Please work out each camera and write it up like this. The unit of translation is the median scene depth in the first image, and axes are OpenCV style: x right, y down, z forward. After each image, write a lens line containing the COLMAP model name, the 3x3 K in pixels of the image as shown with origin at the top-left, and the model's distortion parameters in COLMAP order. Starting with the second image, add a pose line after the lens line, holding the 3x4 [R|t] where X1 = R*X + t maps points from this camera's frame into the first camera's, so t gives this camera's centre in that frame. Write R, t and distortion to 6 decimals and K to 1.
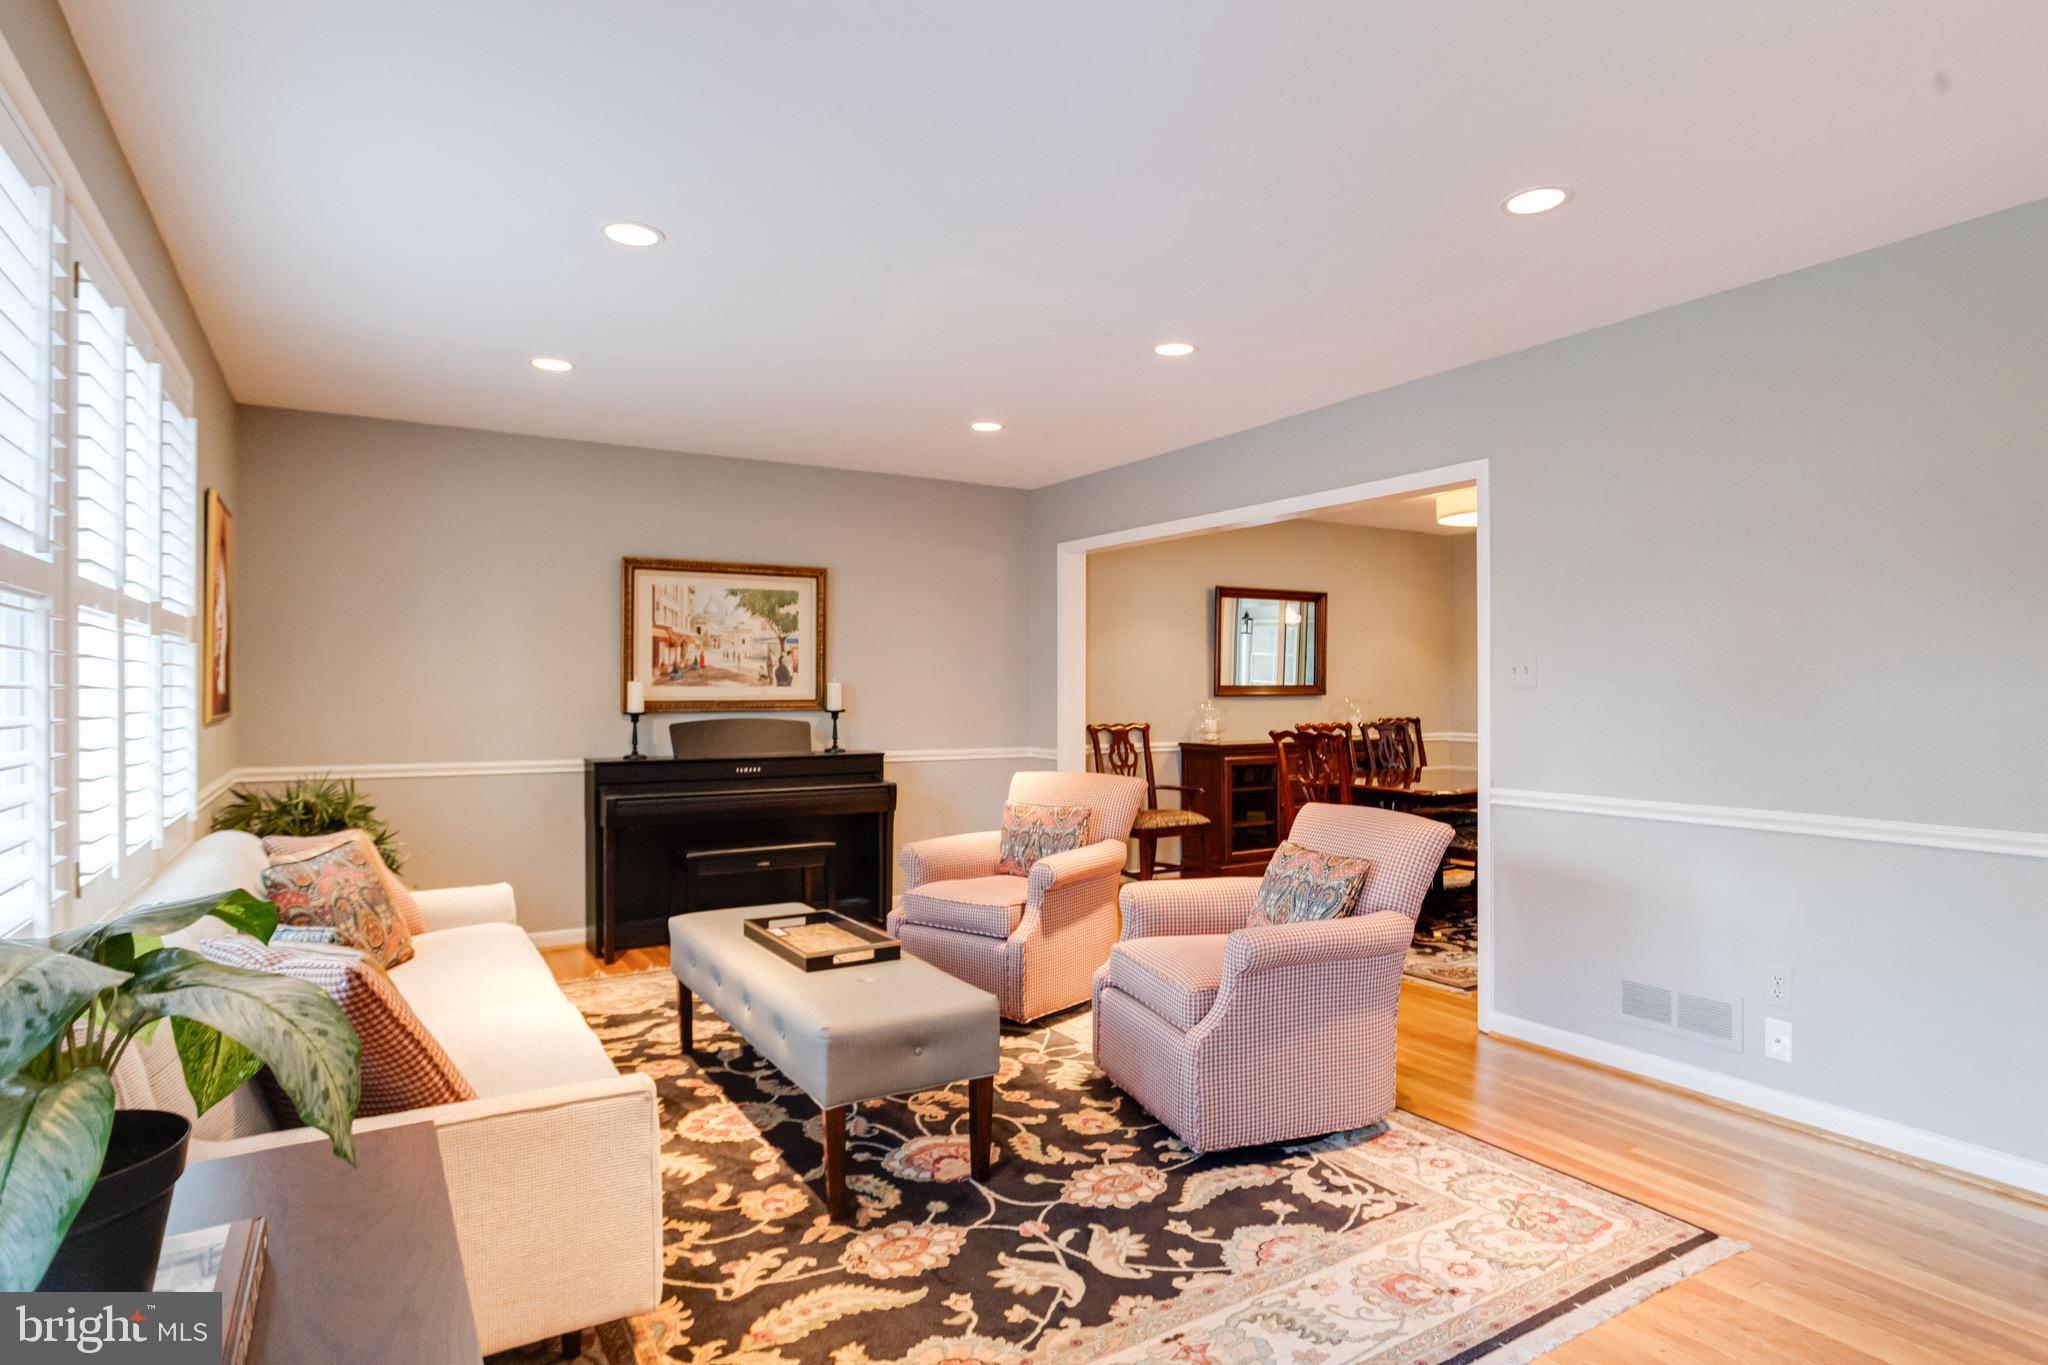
lens RADIAL K [[1096.9, 0, 1020.9], [0, 1096.9, 690.9], [0, 0, 1]] dist [-0.047980, 0.023960]
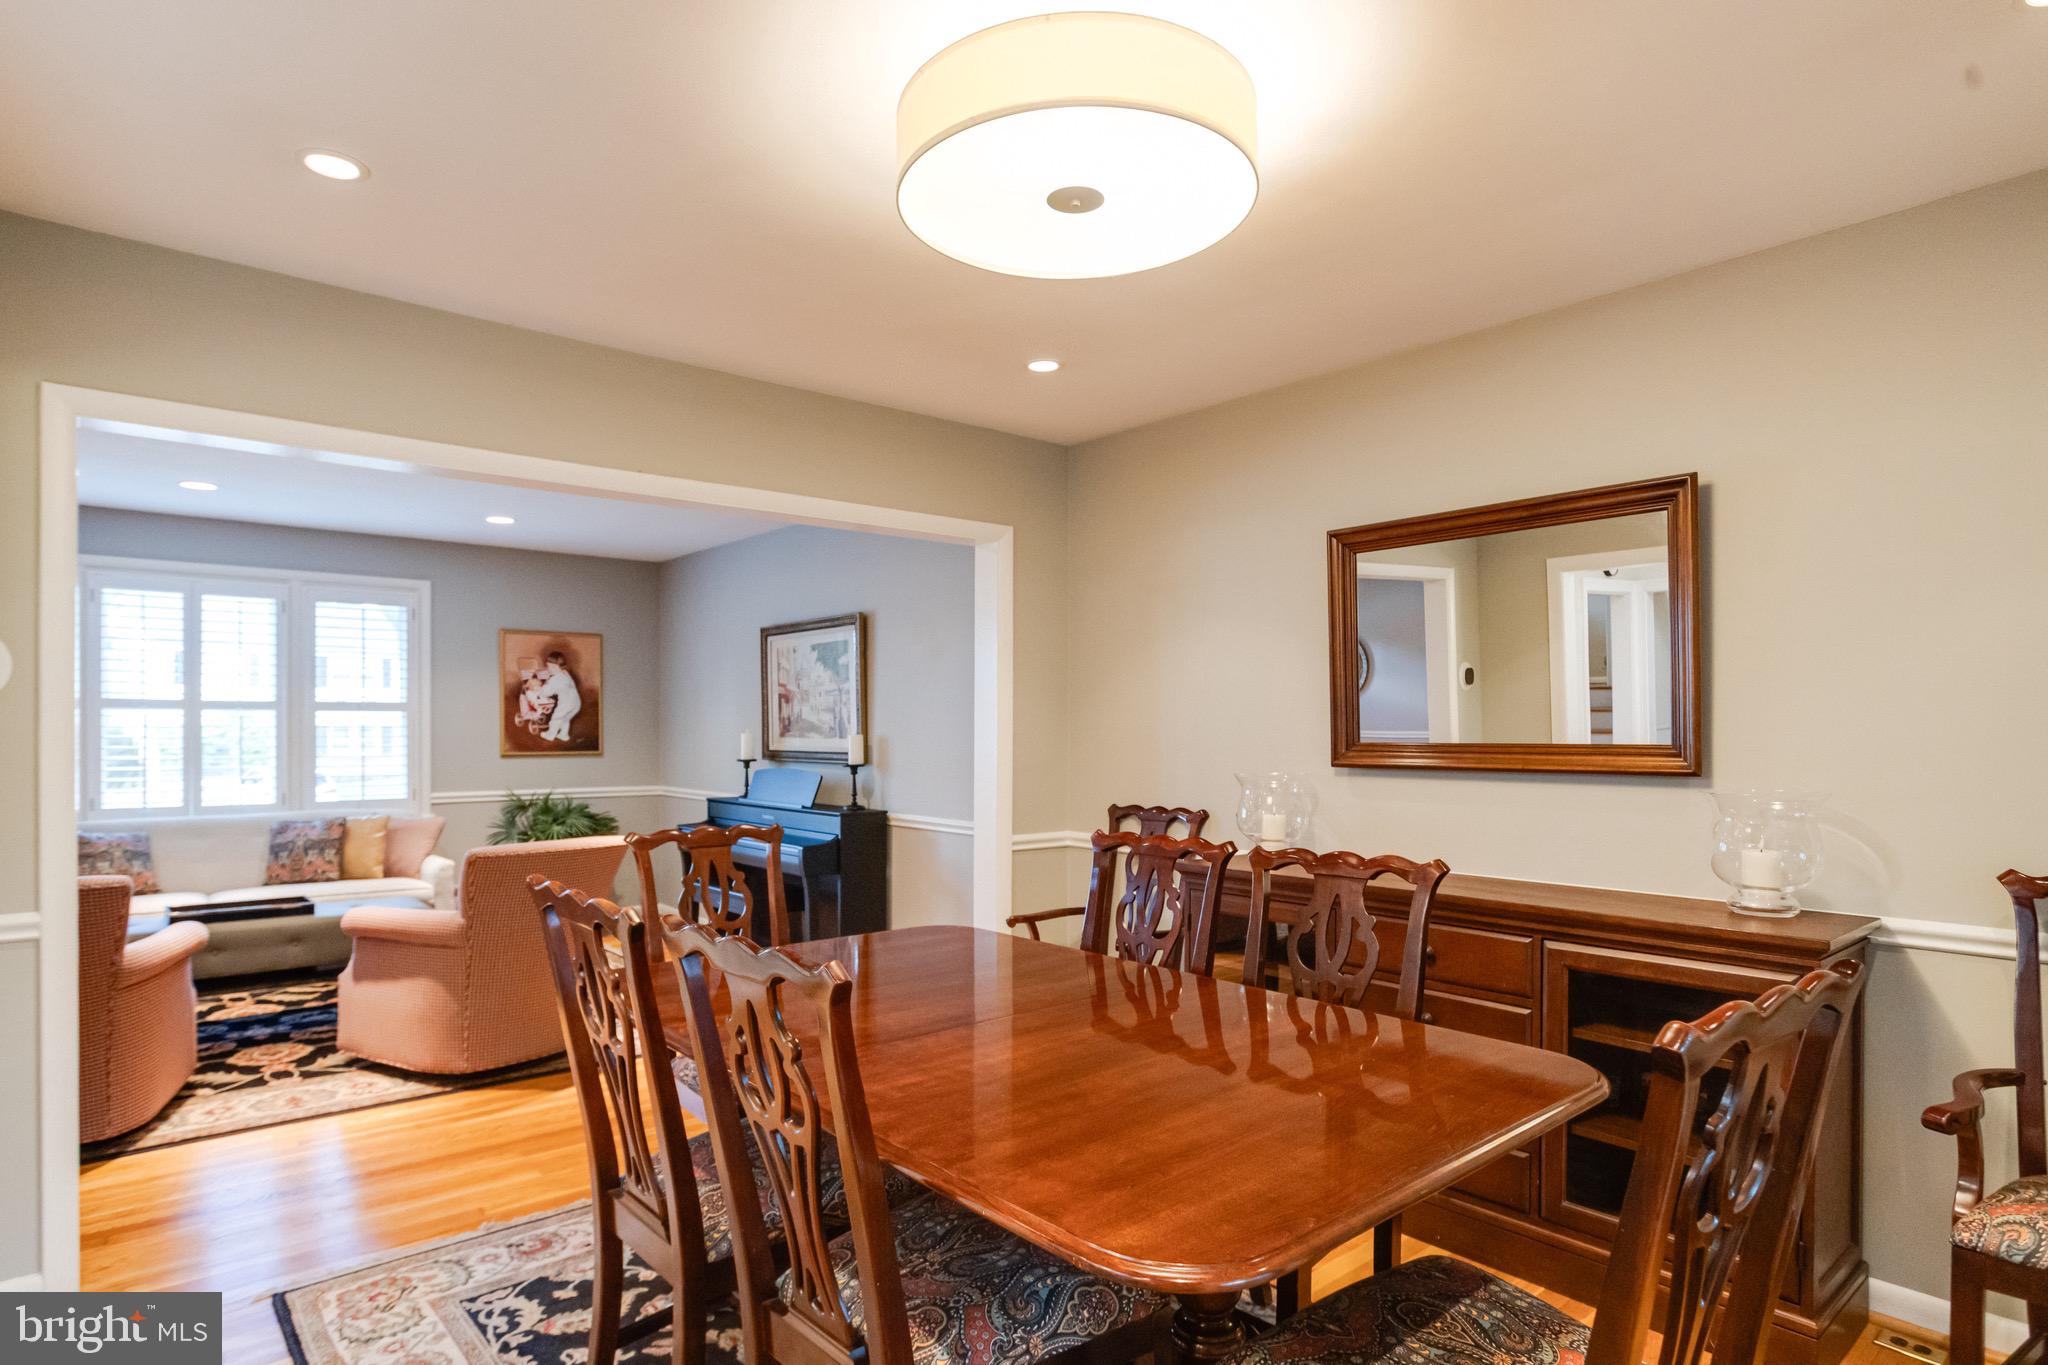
lens RADIAL K [[1143.5, 0, 1017.2], [0, 1143.5, 728.0], [0, 0, 1]] dist [-0.001354, 0.000194]
pose [[0.118099, -0.001568, -0.993001, 1.421876], [-0.003864, 0.999990, -0.002039, -0.020589], [0.992994, 0.004077, 0.118092, 1.792771]]
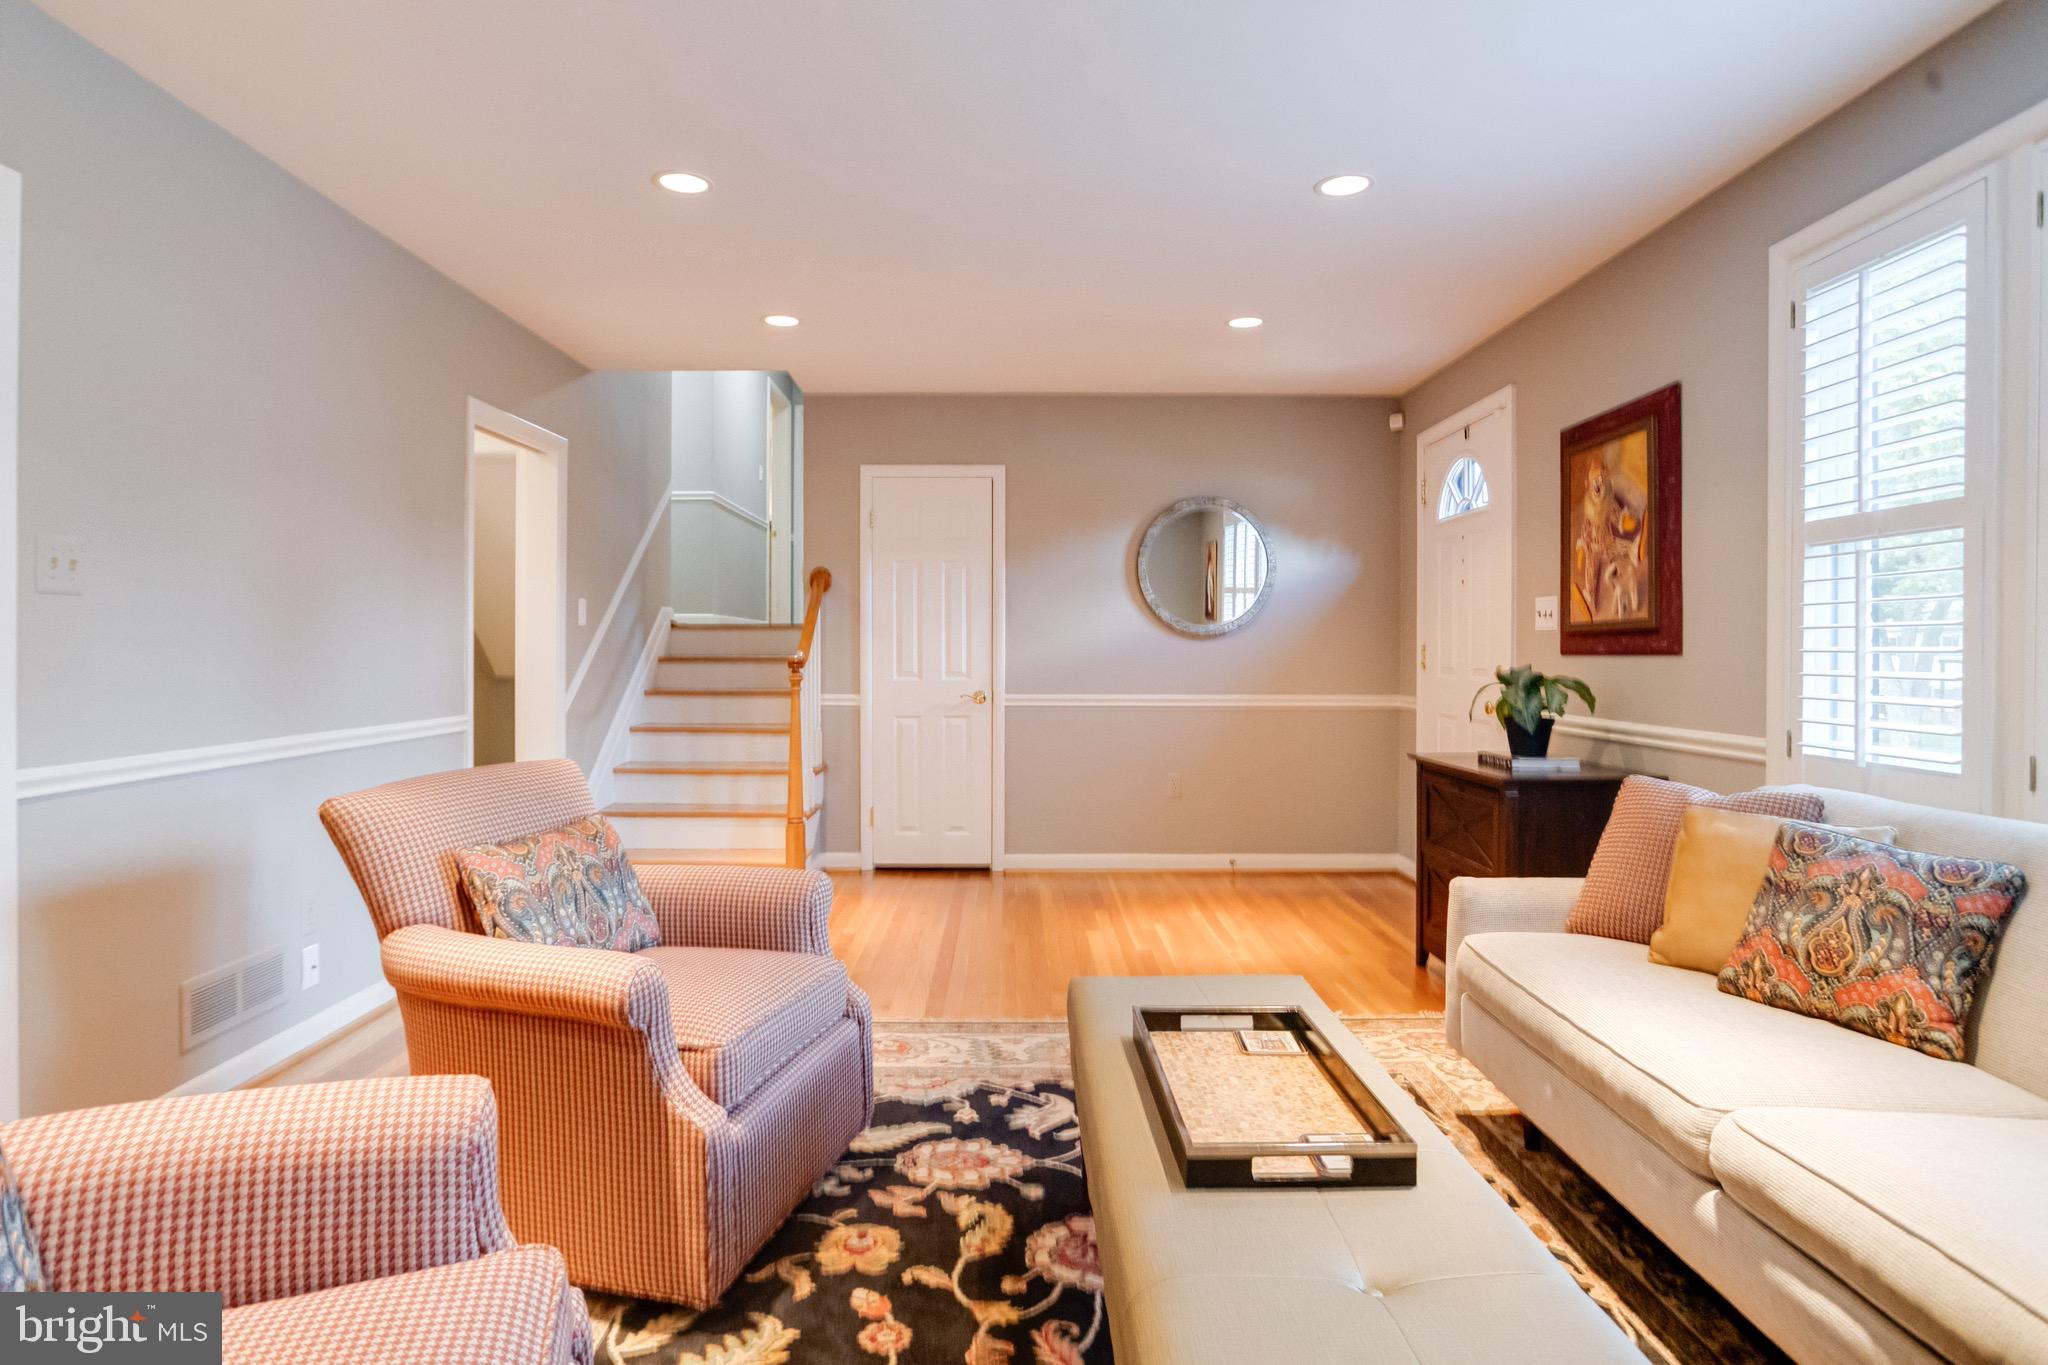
lens RADIAL K [[1073.0, 0, 1014.2], [0, 1073.0, 683.7], [0, 0, 1]] dist [-0.058343, 0.029566]
pose [[-0.848875, -0.021181, 0.528169, -0.328893], [-0.002341, 0.999338, 0.036313, 0.028453], [-0.528588, 0.029589, -0.848363, 1.406186]]
